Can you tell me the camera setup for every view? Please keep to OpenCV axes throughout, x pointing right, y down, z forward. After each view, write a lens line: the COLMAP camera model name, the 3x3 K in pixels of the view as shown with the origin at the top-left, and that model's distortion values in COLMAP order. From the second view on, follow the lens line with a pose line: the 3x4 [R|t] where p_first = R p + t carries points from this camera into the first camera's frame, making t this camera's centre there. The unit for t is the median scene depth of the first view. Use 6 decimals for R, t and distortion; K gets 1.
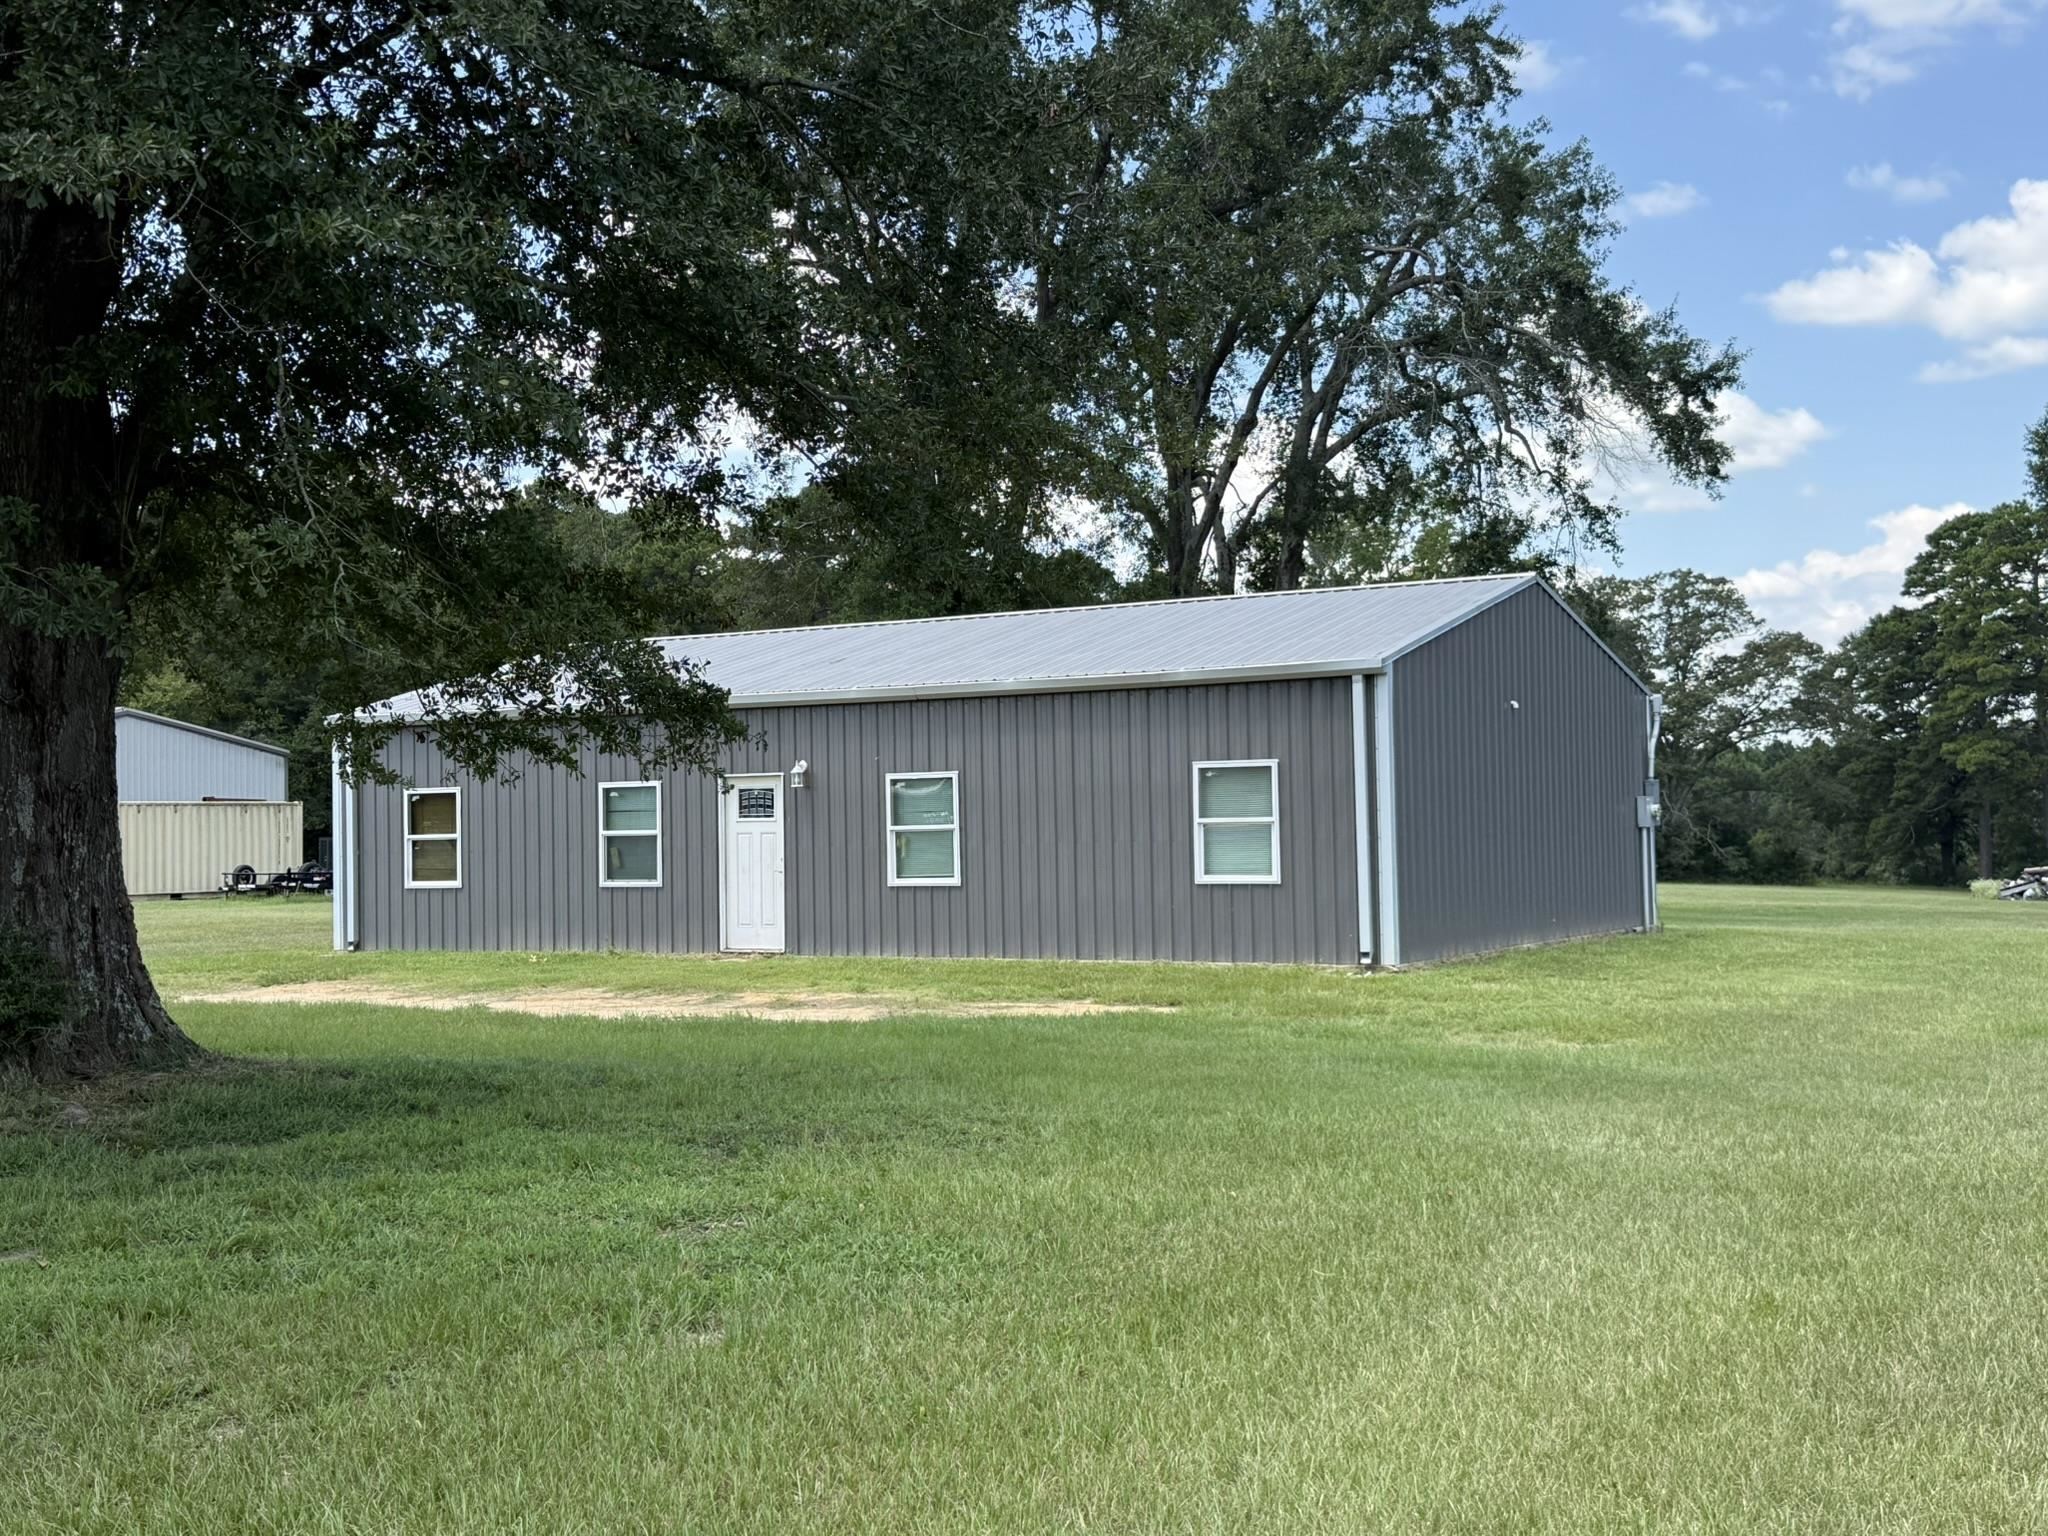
lens RADIAL K [[2334.6, 0, 1058.3], [0, 2334.6, 736.6], [0, 0, 1]] dist [0.070999, 0.000000]
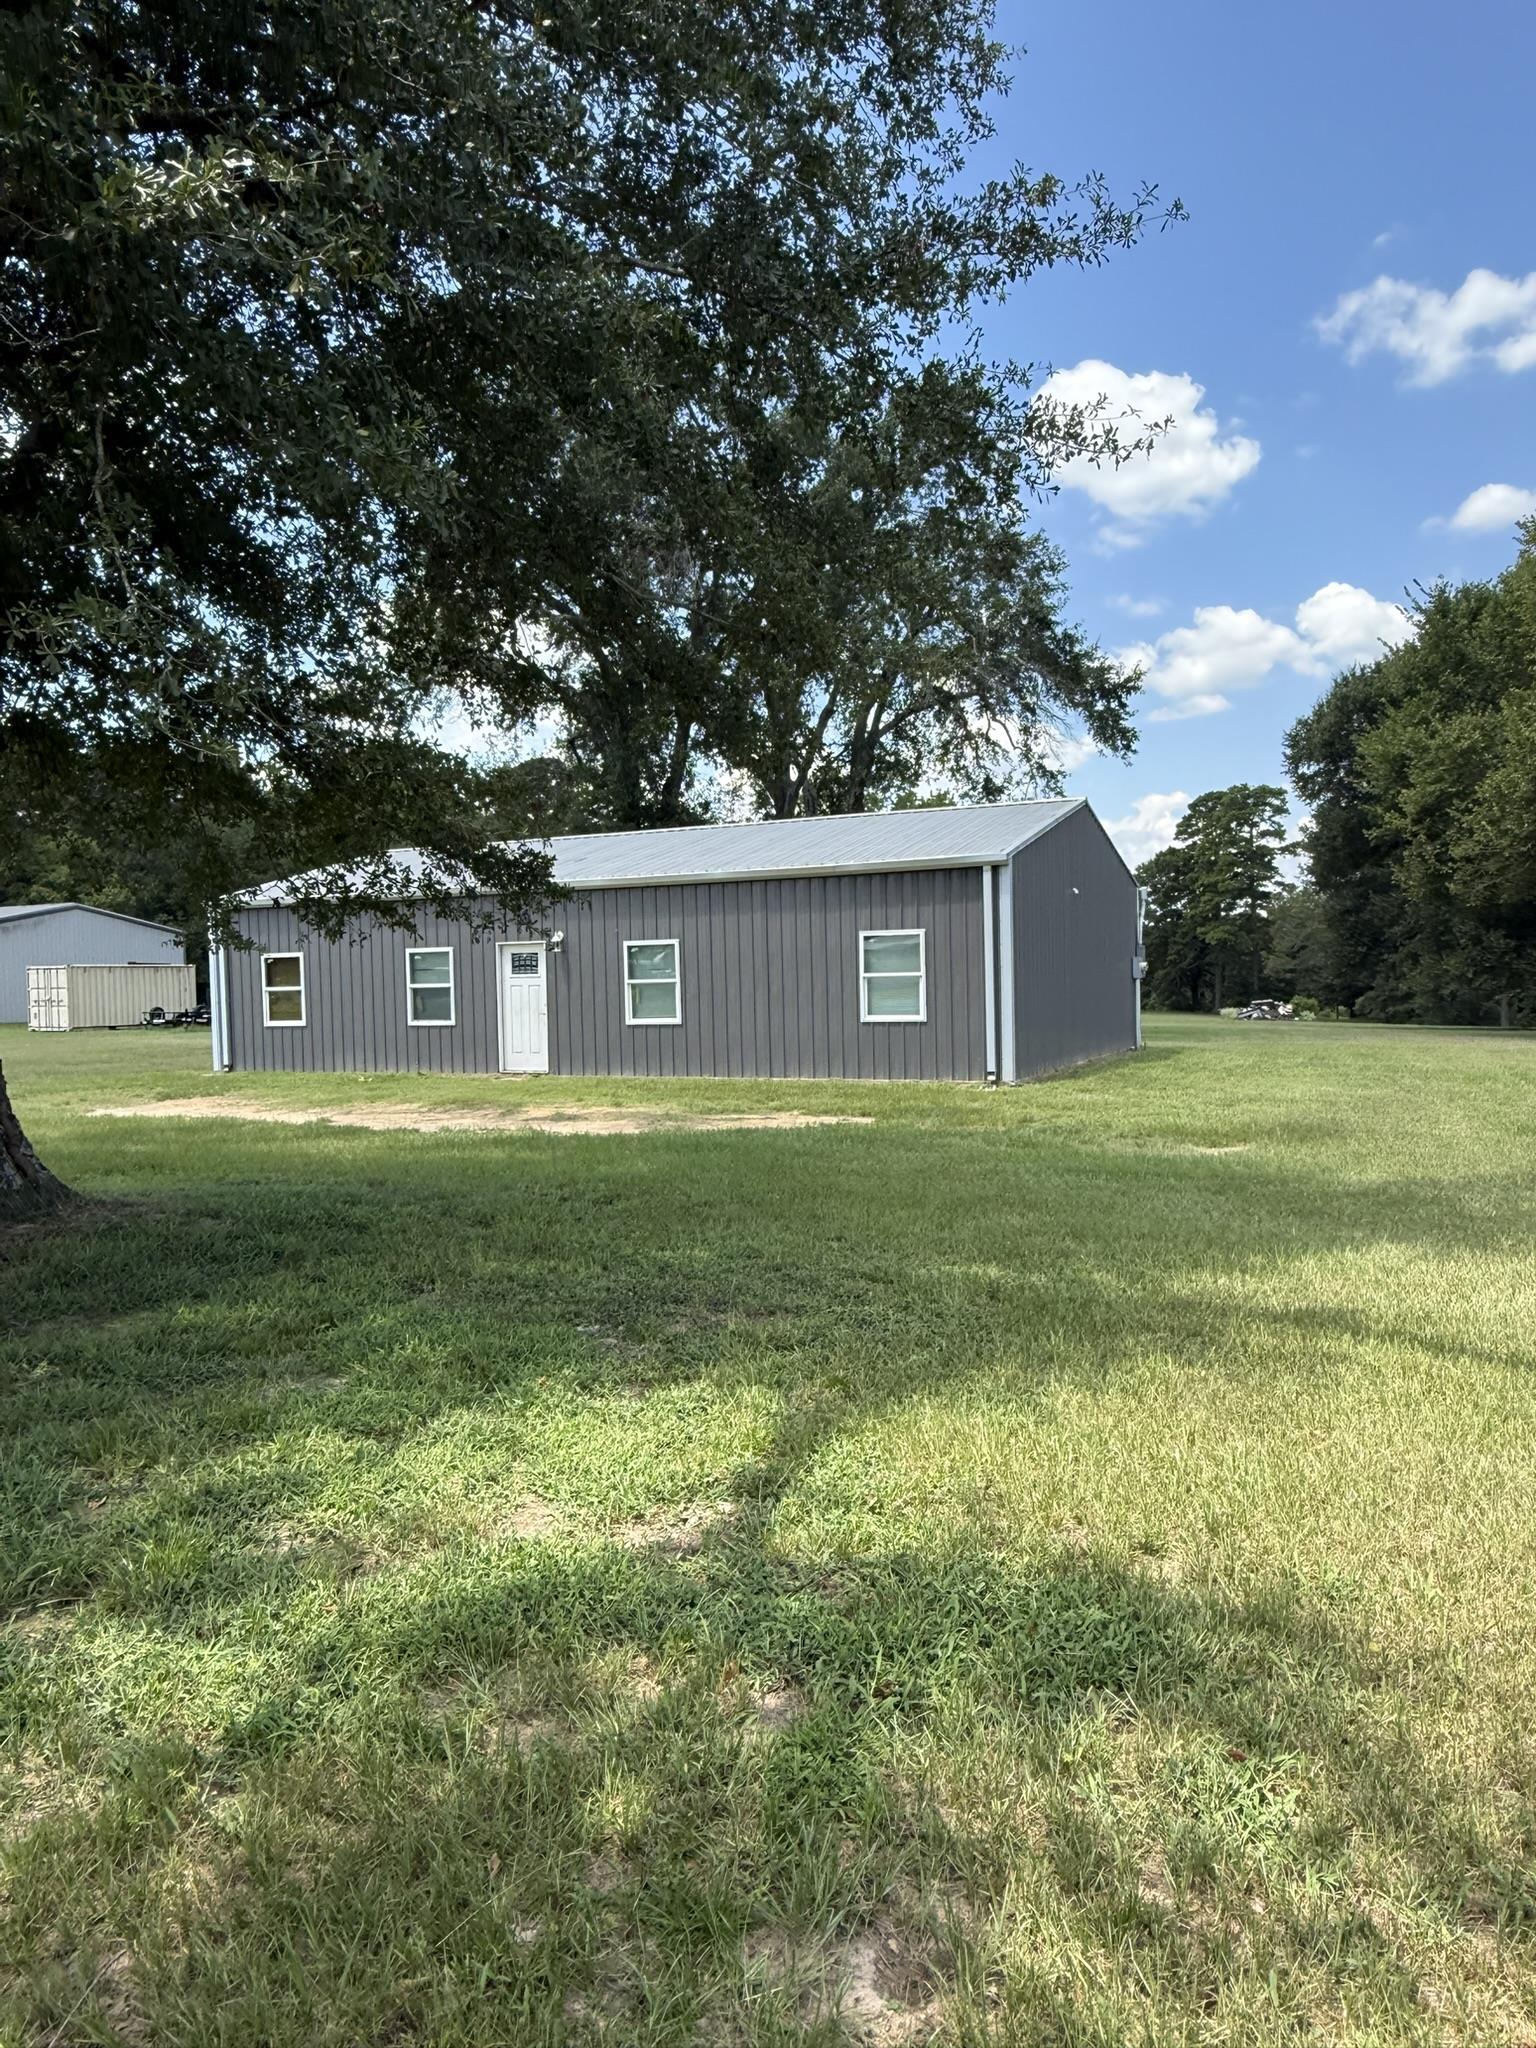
lens RADIAL K [[1384.8, 0, 775.2], [0, 1384.8, 1015.1], [0, 0, 1]] dist [-0.005249, 0.005966]
pose [[0.996547, -0.006491, 0.082771, -0.028915], [0.001151, 0.997923, 0.064409, 0.003729], [-0.083017, -0.064091, 0.994485, 0.104509]]
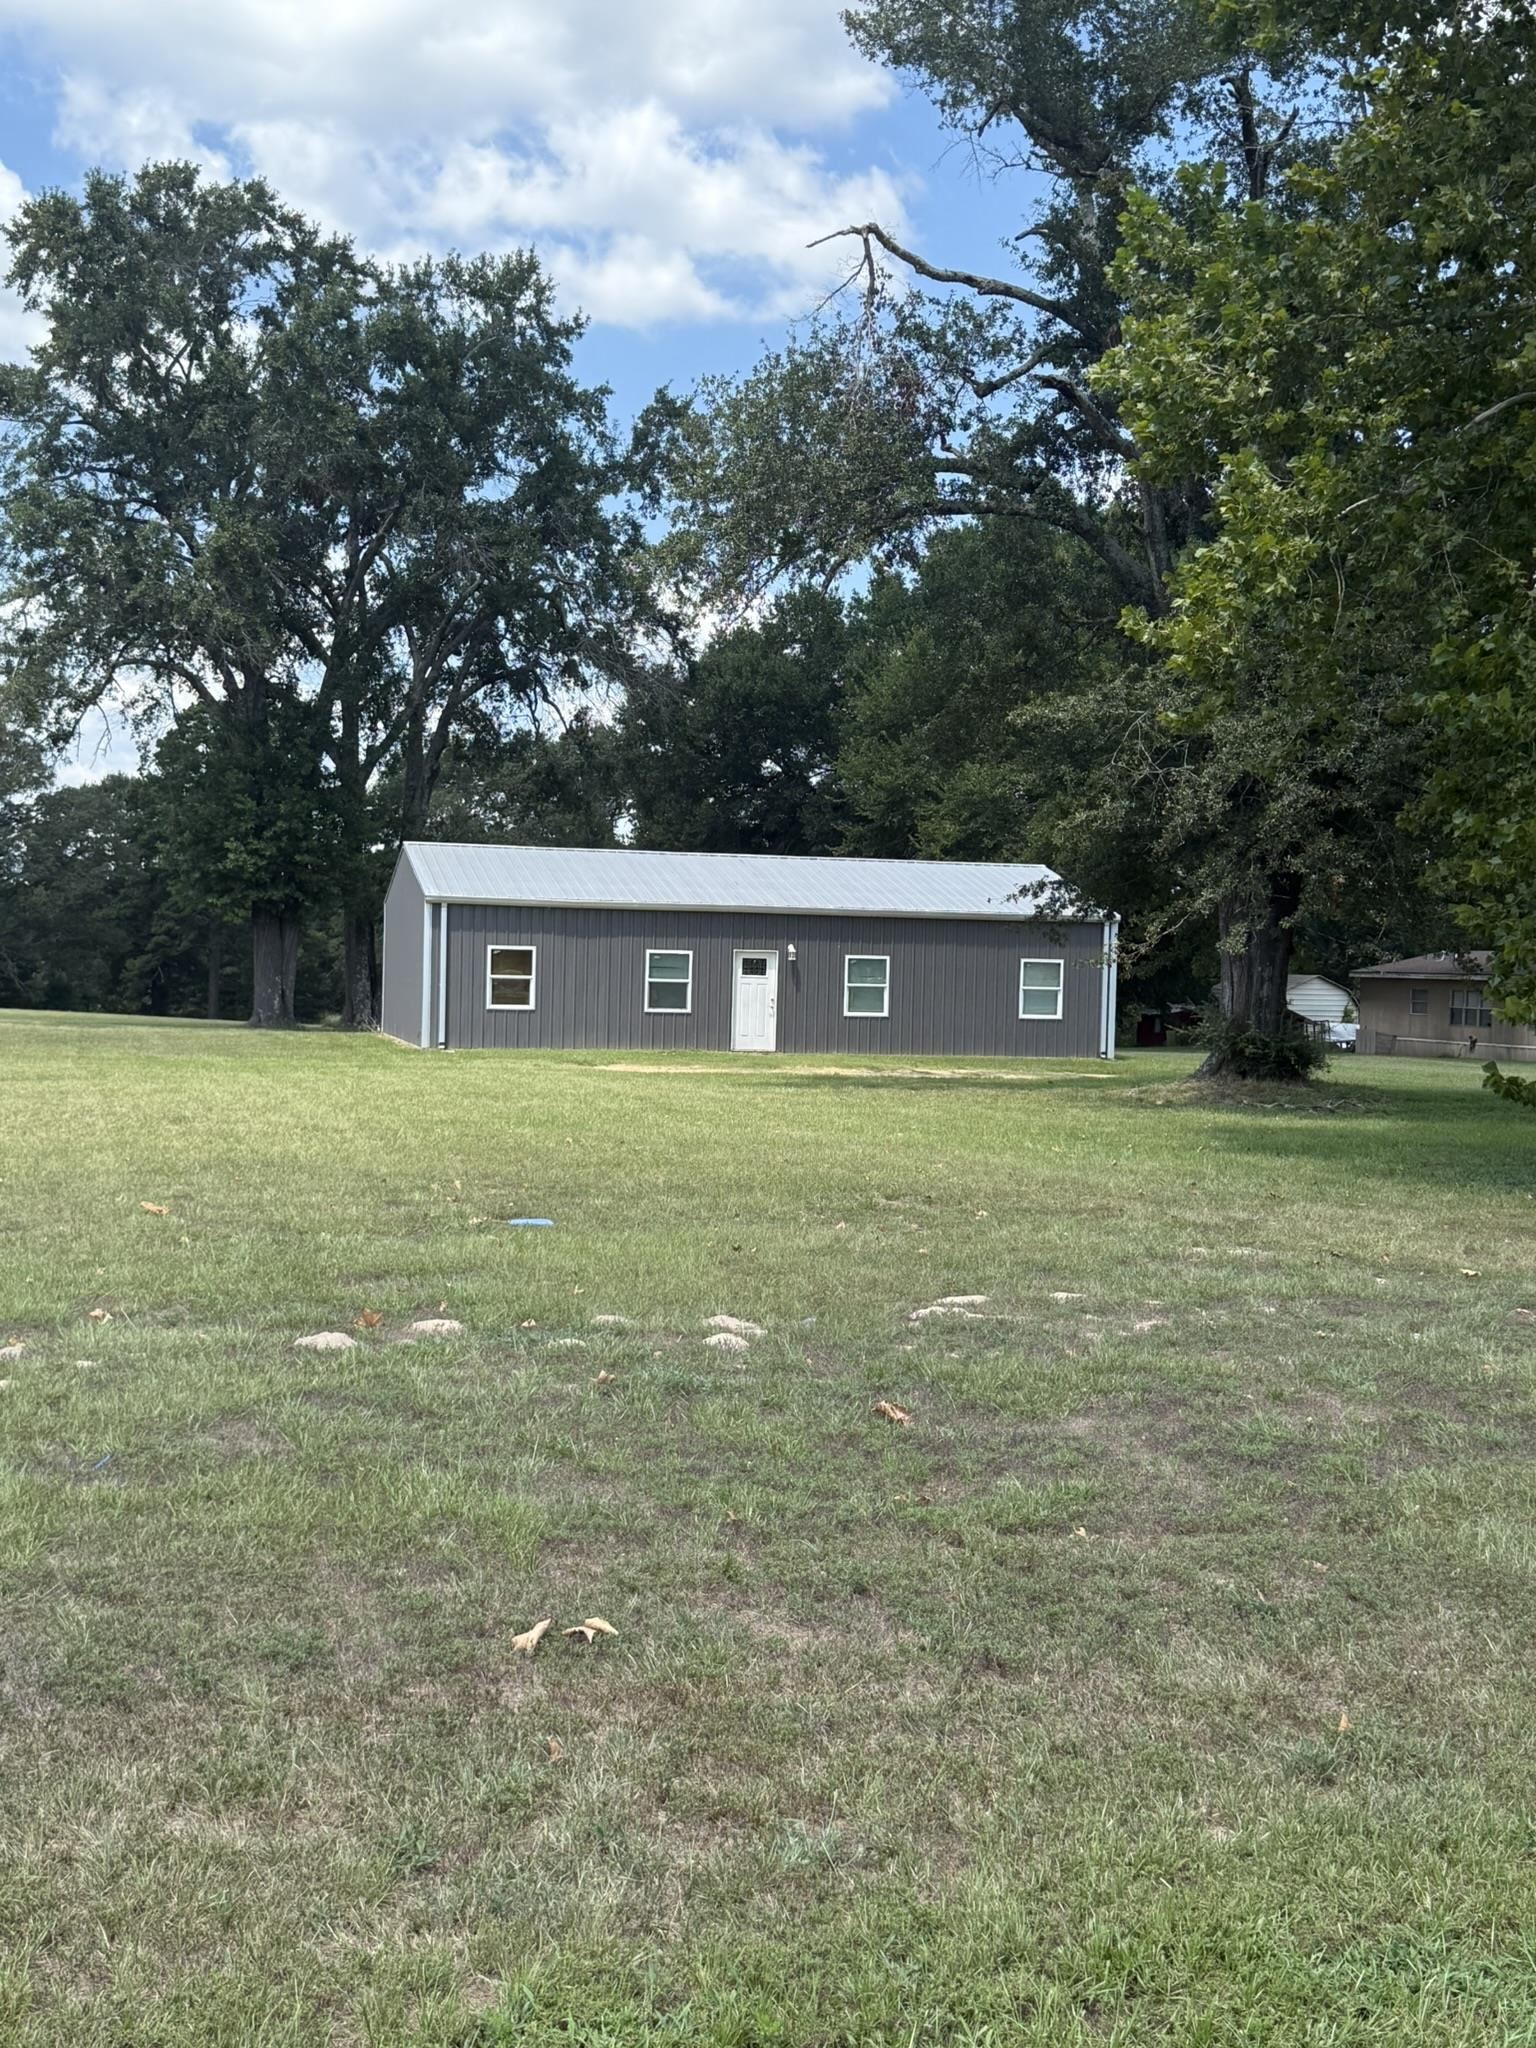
lens RADIAL K [[2440.9, 0, 770.5], [0, 2440.9, 1007.9], [0, 0, 1]] dist [0.016853, 0.000000]
pose [[0.700992, 0.034970, 0.712312, -0.817278], [-0.058942, 0.998221, 0.008998, 0.023851], [-0.710730, -0.048293, 0.701806, -0.173581]]
